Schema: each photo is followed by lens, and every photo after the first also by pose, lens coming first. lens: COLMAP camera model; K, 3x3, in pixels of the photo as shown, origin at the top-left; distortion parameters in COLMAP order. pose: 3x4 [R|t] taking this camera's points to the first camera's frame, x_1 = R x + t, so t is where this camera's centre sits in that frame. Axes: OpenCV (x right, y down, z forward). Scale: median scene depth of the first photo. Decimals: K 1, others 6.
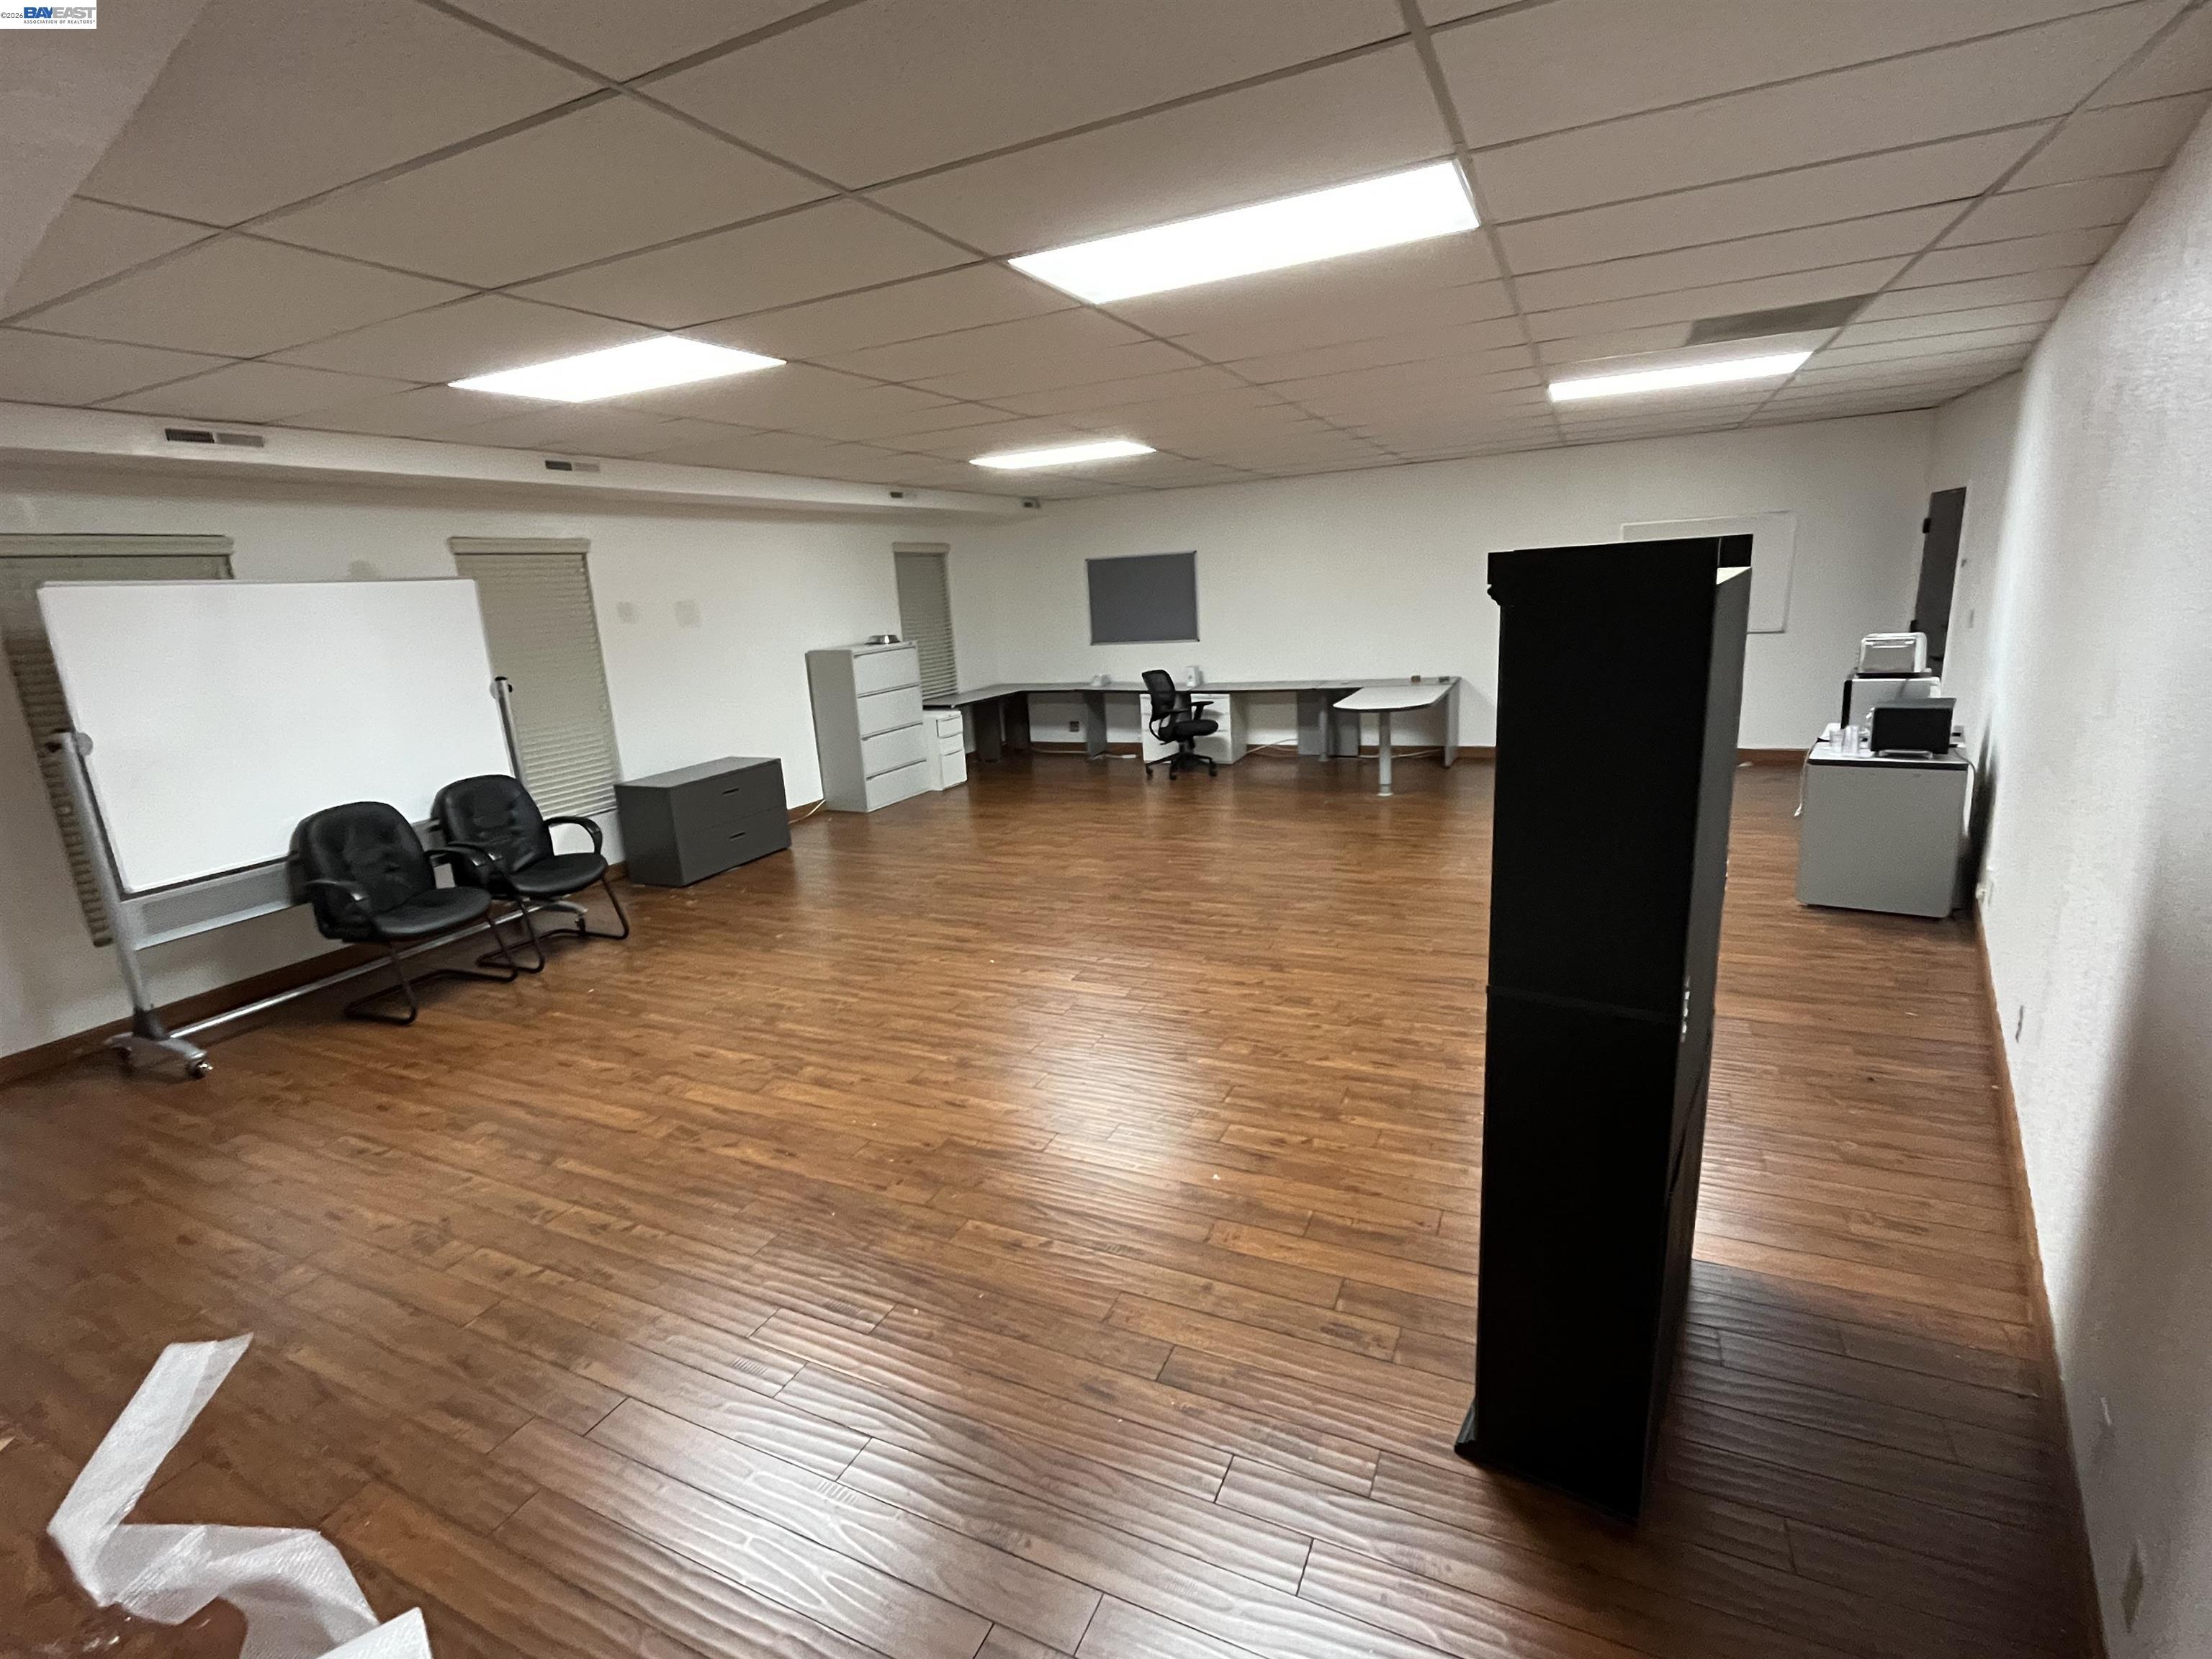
lens RADIAL K [[1021.2, 0, 1104.6], [0, 1021.2, 824.9], [0, 0, 1]] dist [0.016292, 0.000160]
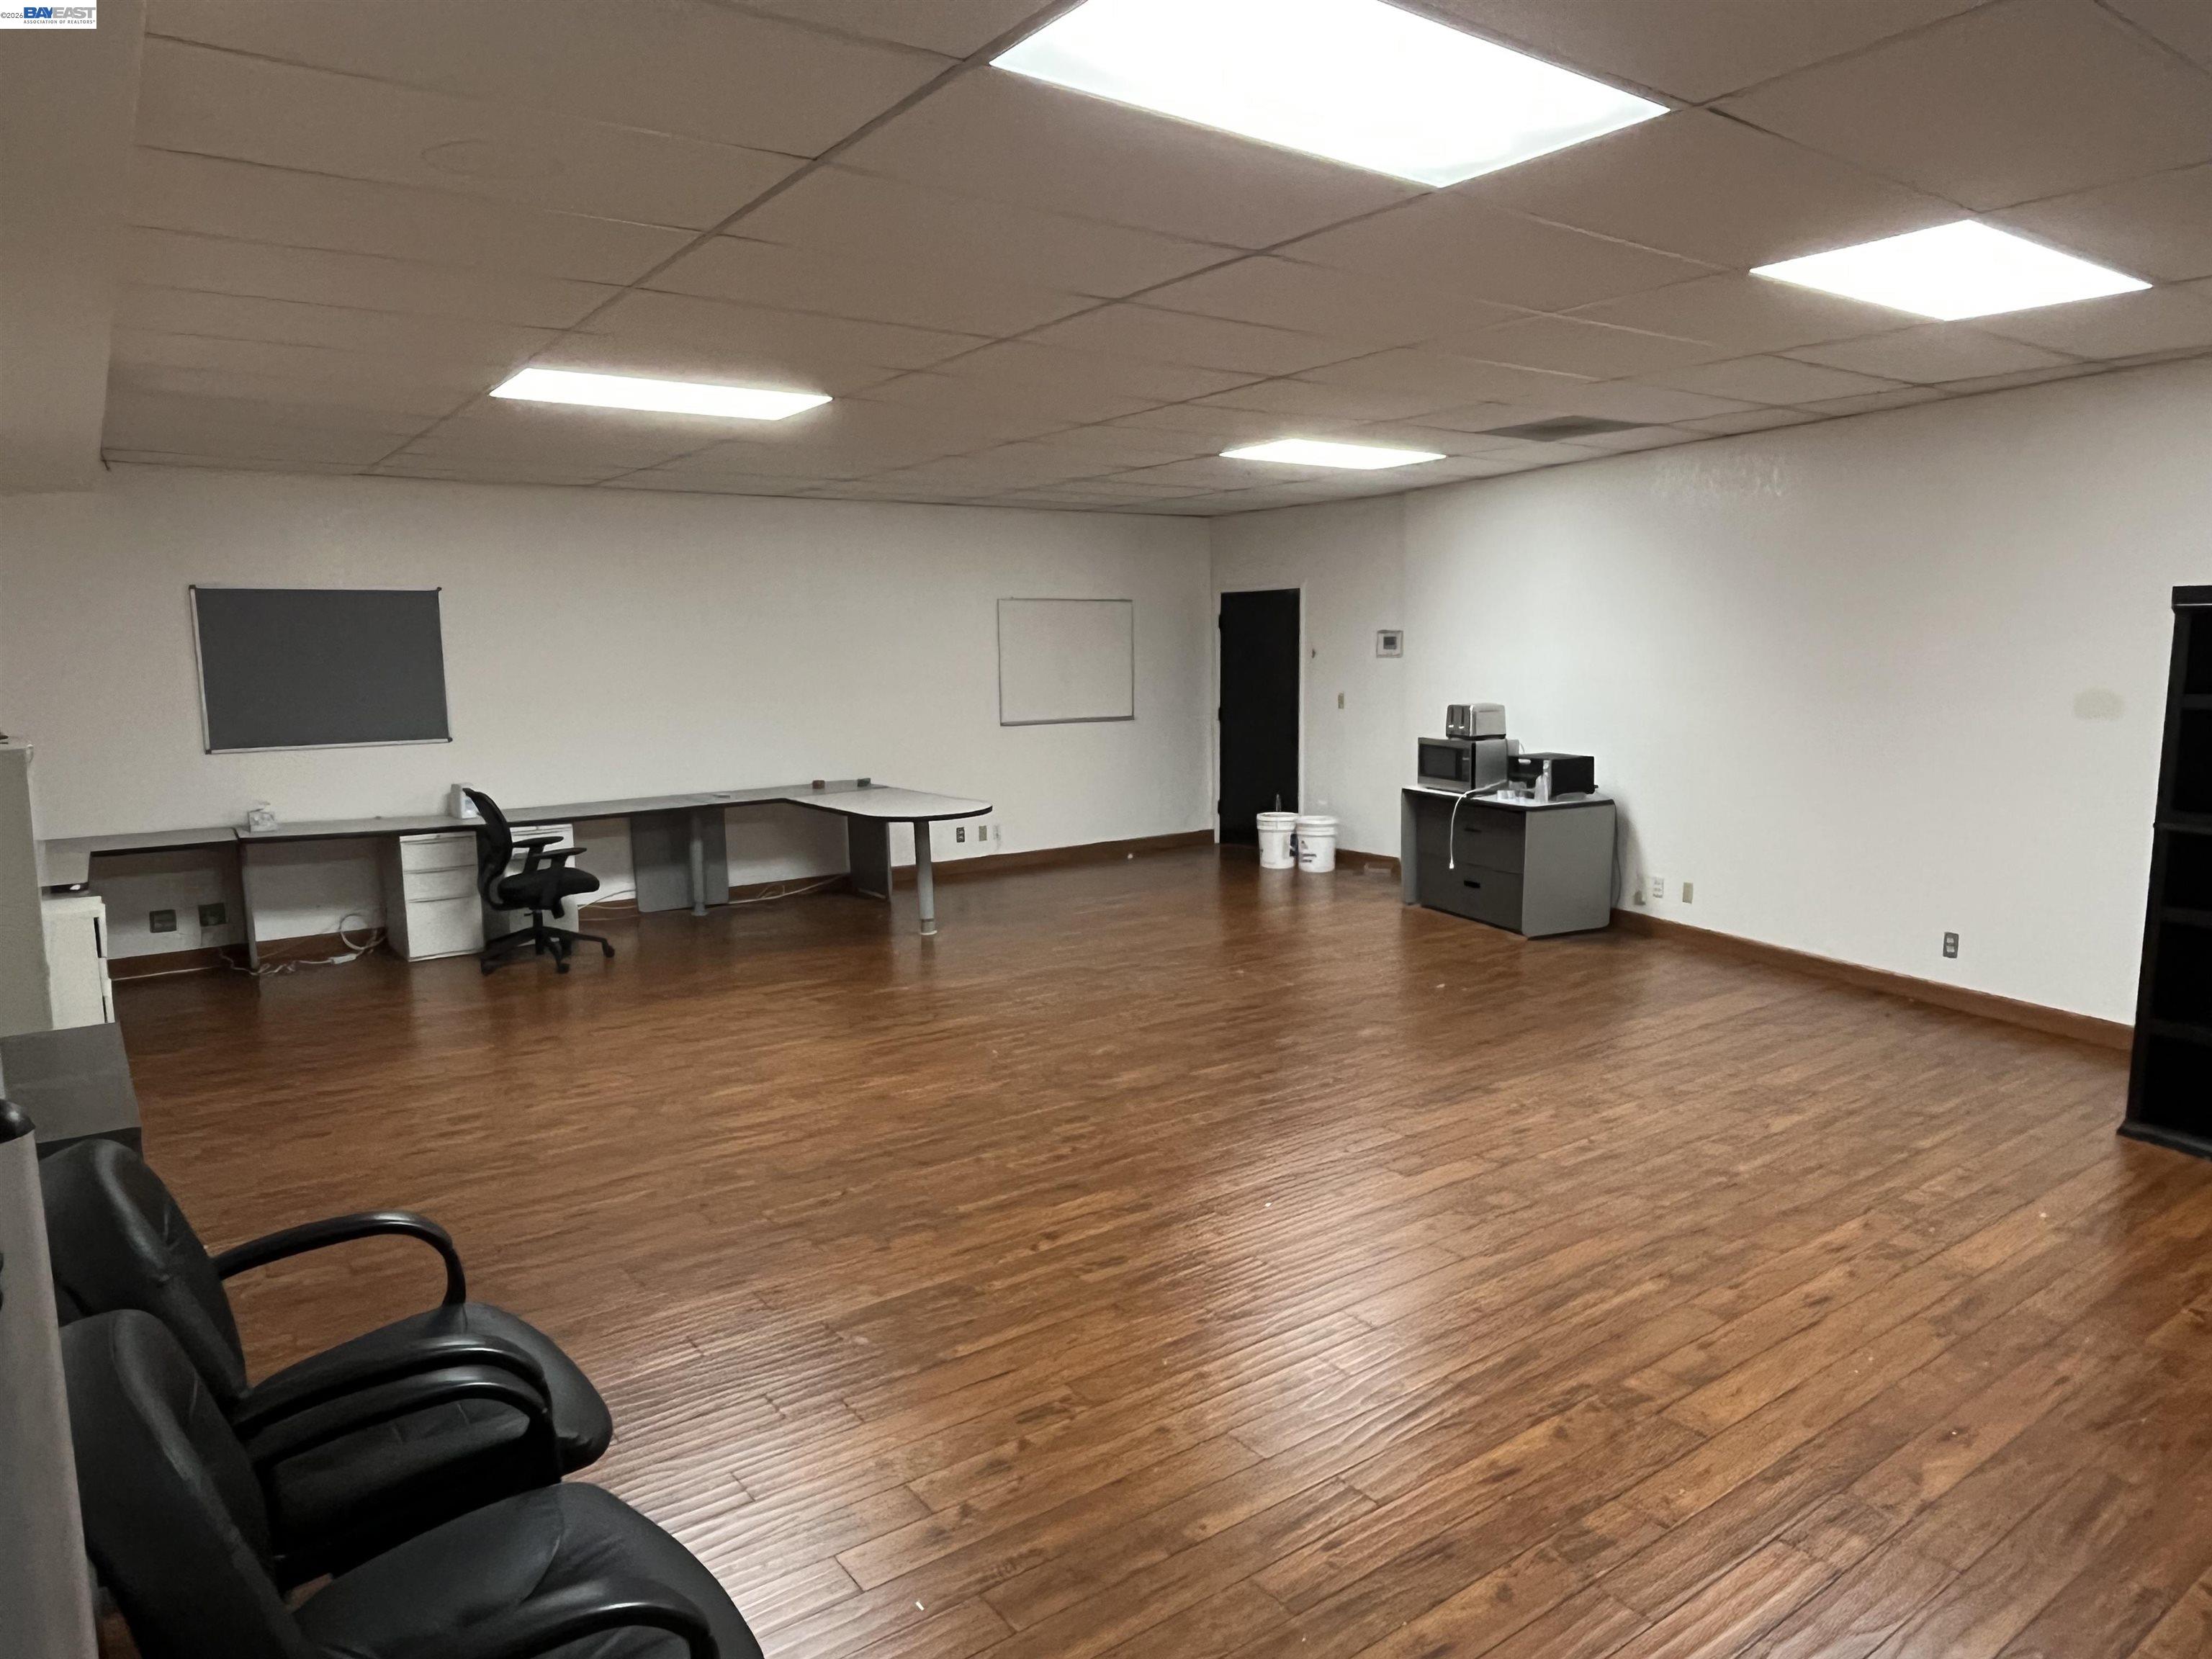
lens RADIAL K [[1402.3, 0, 1107.1], [0, 1402.3, 836.2], [0, 0, 1]] dist [0.005749, -0.001973]
pose [[0.478226, -0.064507, 0.875864, -0.752287], [0.187016, 0.981905, -0.029795, -0.062626], [-0.858093, 0.178050, 0.481637, 0.566943]]
